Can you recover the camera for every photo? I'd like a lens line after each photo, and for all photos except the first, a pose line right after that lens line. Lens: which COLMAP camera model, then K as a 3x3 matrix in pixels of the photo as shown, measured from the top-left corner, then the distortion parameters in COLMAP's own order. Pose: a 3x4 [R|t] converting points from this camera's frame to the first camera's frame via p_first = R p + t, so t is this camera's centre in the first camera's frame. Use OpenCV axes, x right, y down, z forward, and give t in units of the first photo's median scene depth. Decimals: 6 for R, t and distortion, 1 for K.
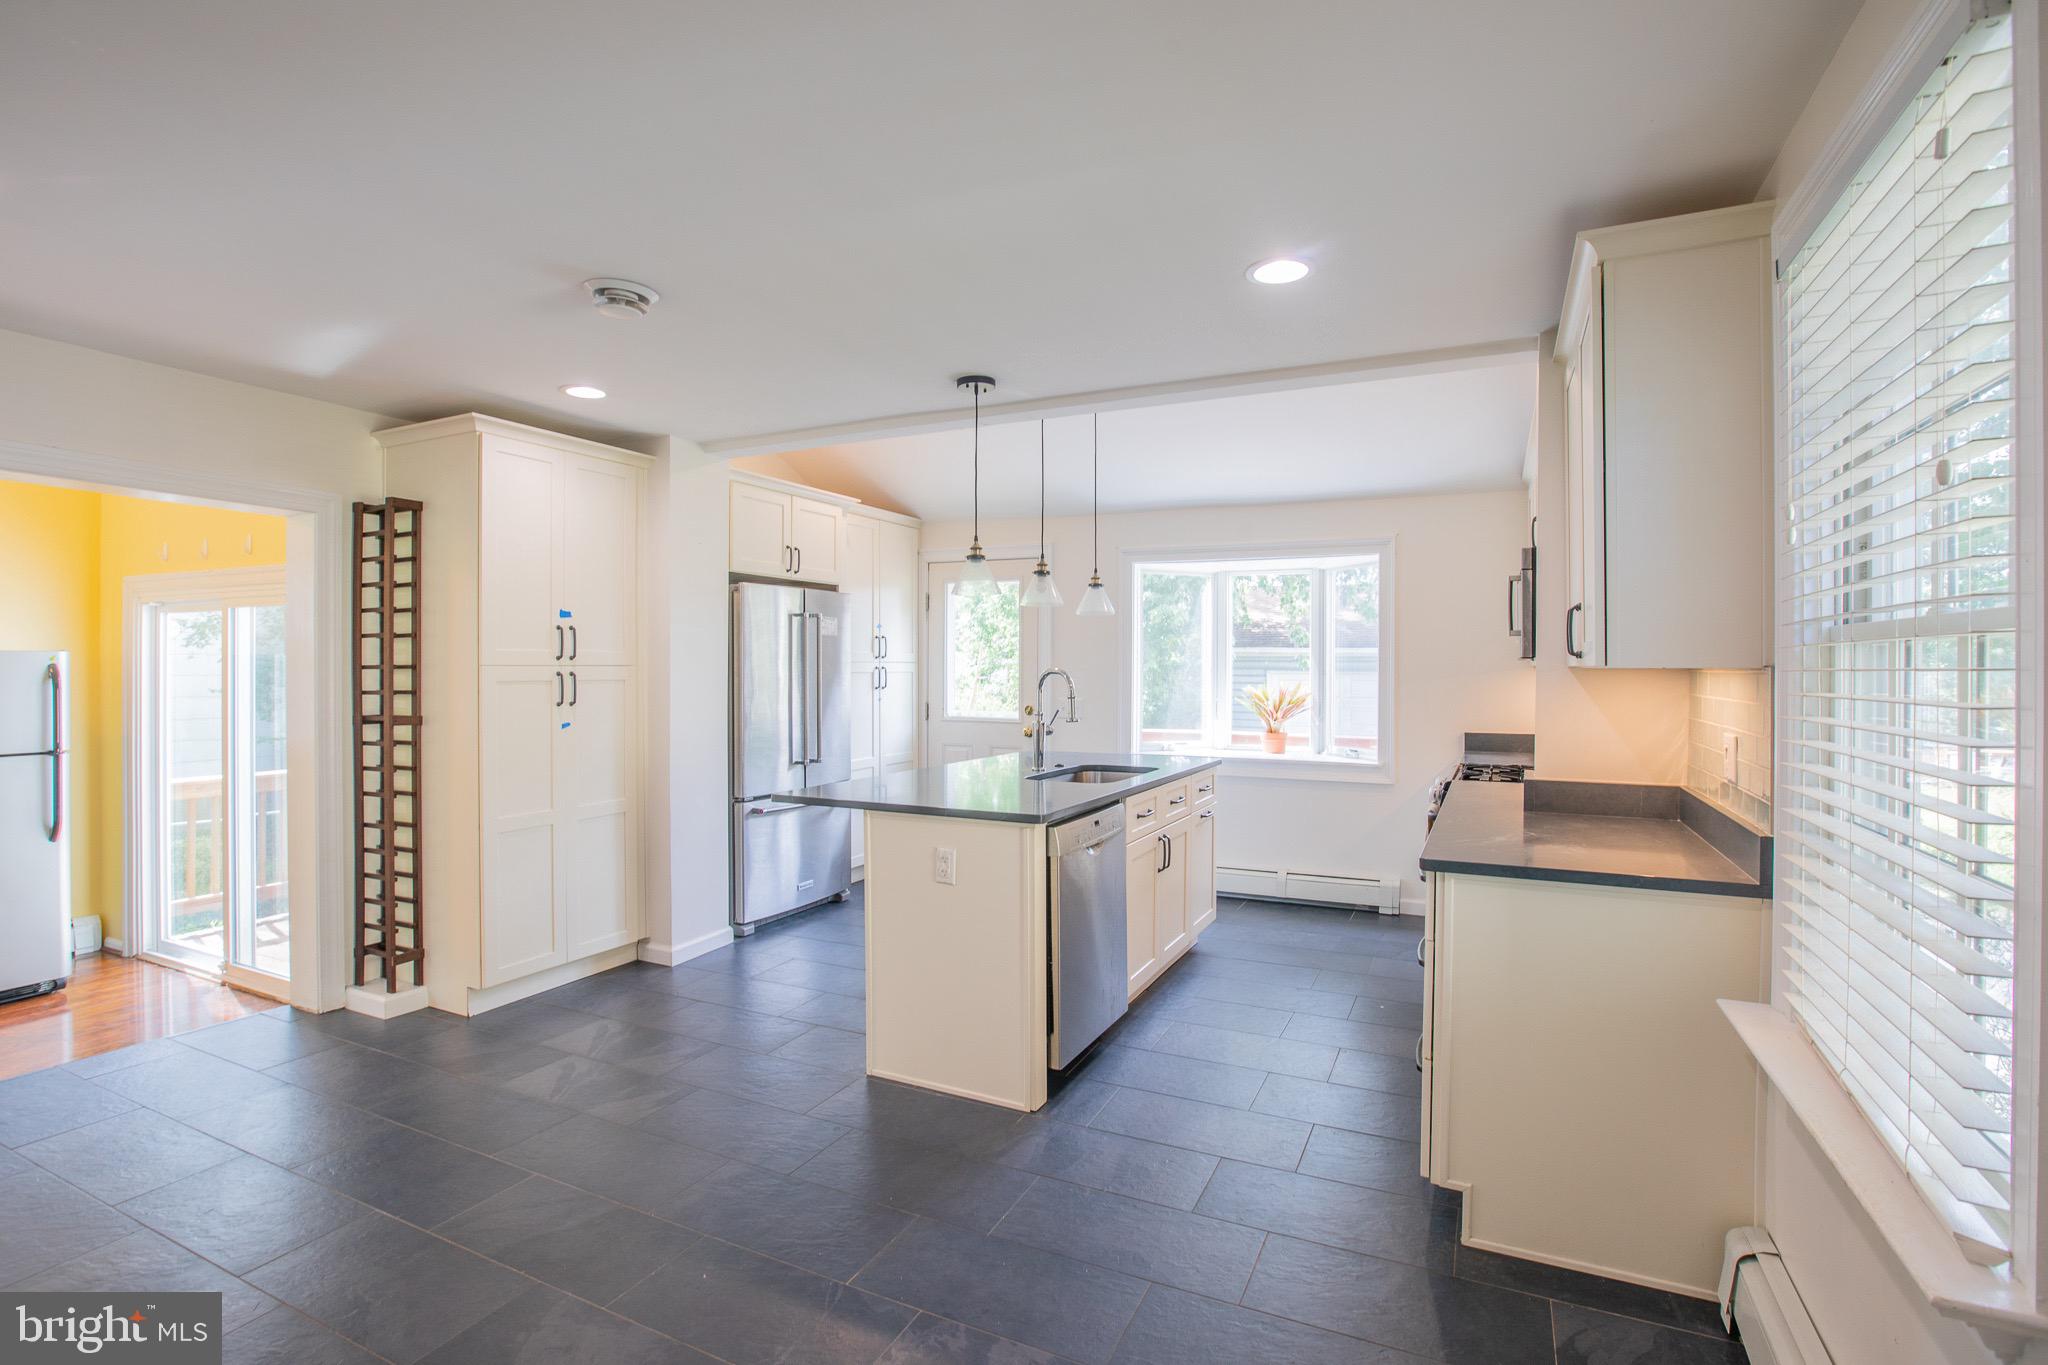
lens RADIAL K [[950.7, 0, 1020.9], [0, 950.7, 673.6], [0, 0, 1]] dist [-0.048486, 0.020768]
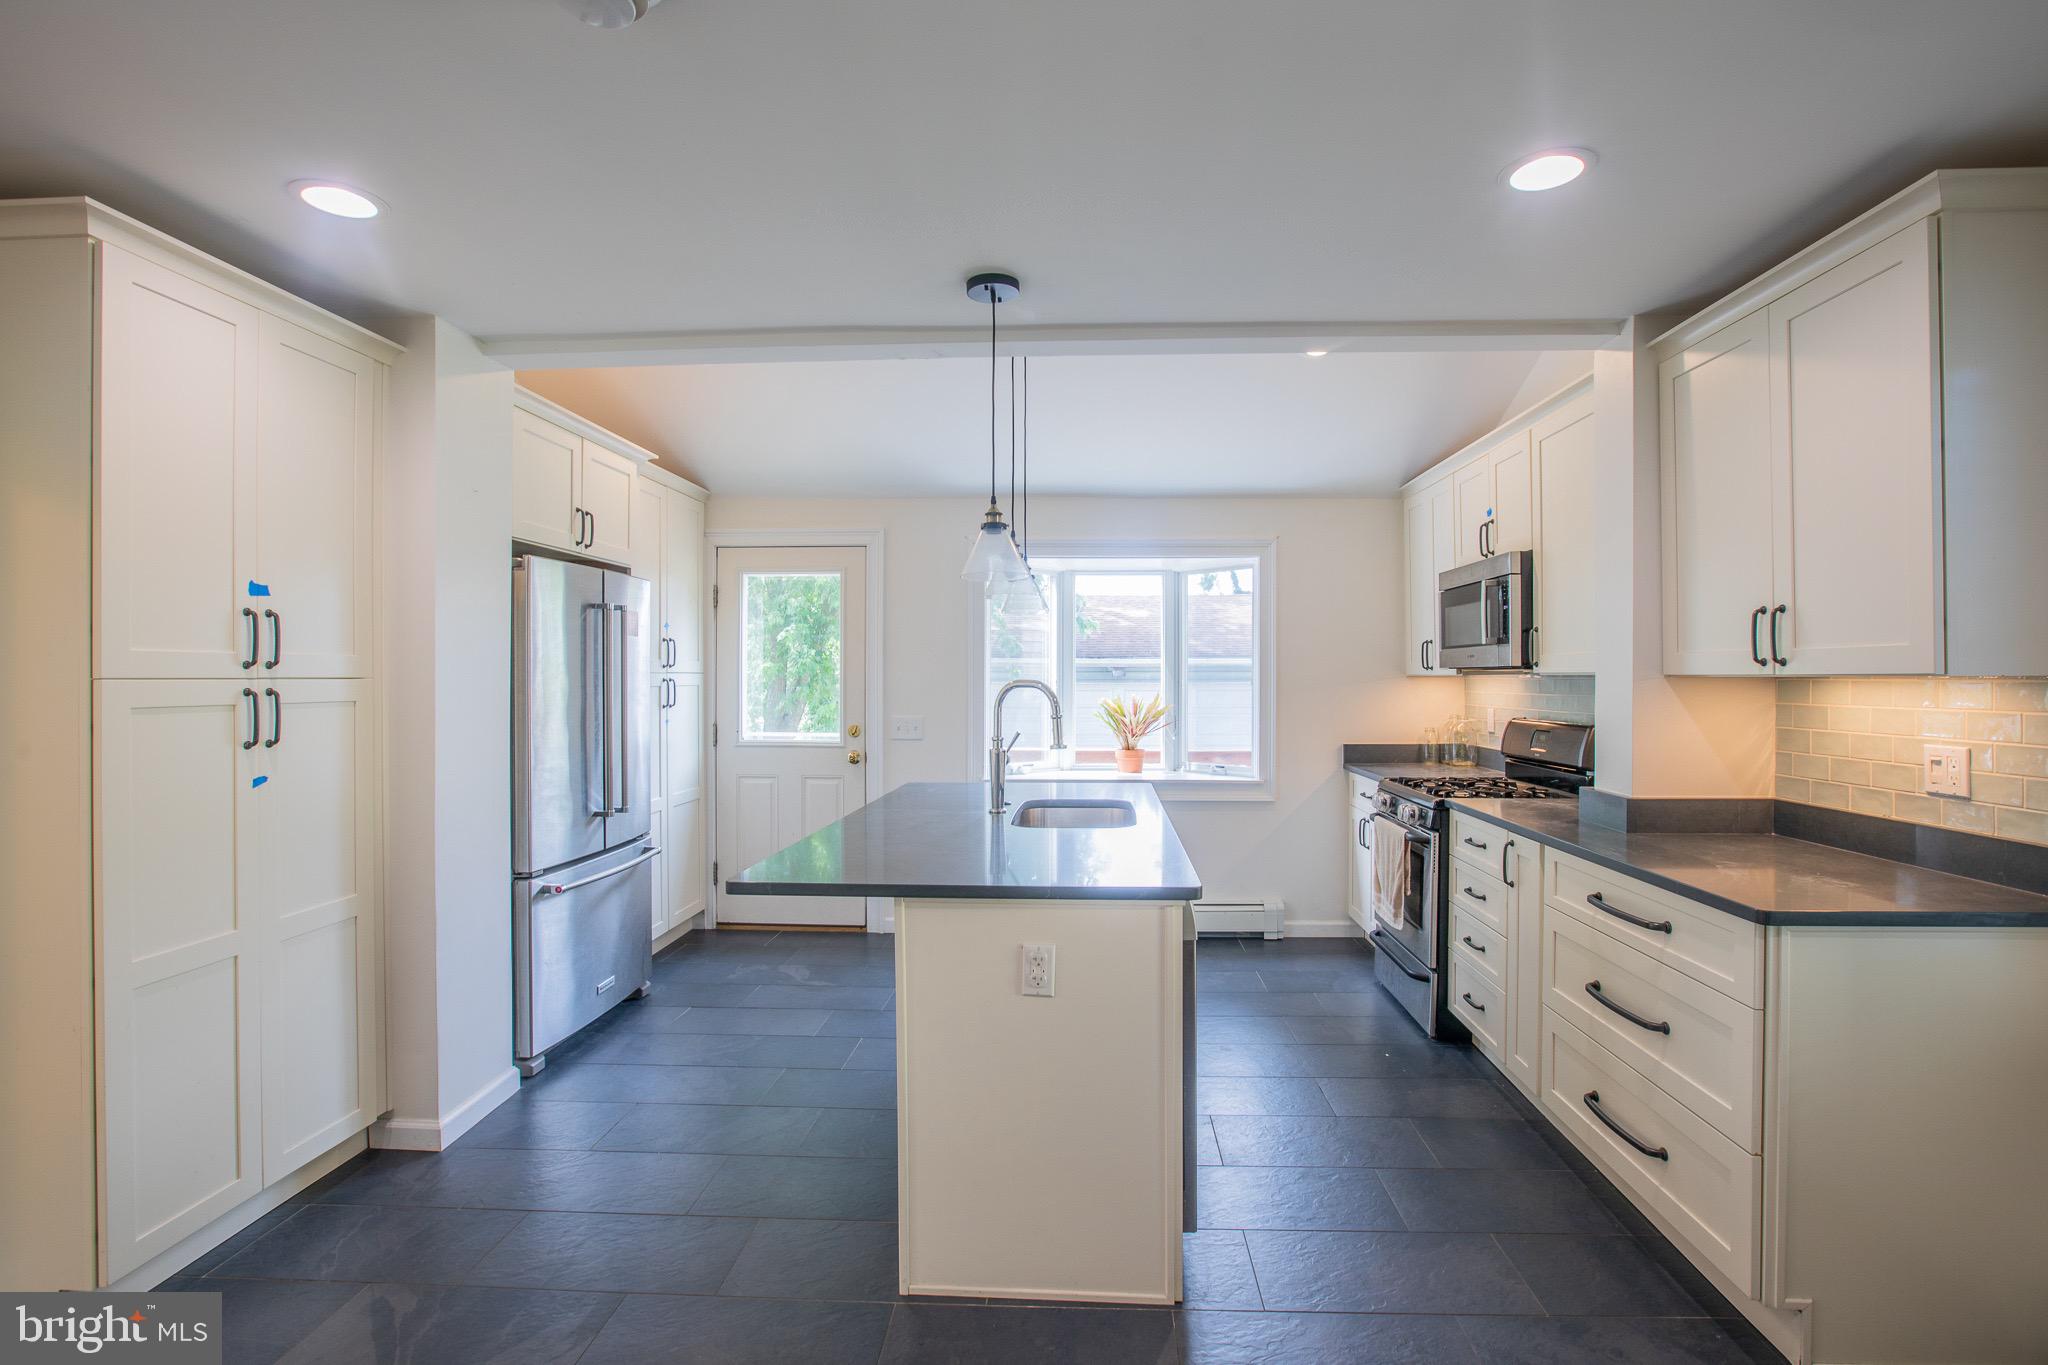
lens RADIAL K [[950.7, 0, 1020.9], [0, 950.7, 673.6], [0, 0, 1]] dist [-0.048486, 0.020768]
pose [[0.922854, -0.001198, 0.385148, -0.242765], [0.005773, 0.999926, -0.010722, -0.002119], [-0.385107, 0.012118, 0.922793, 0.258745]]
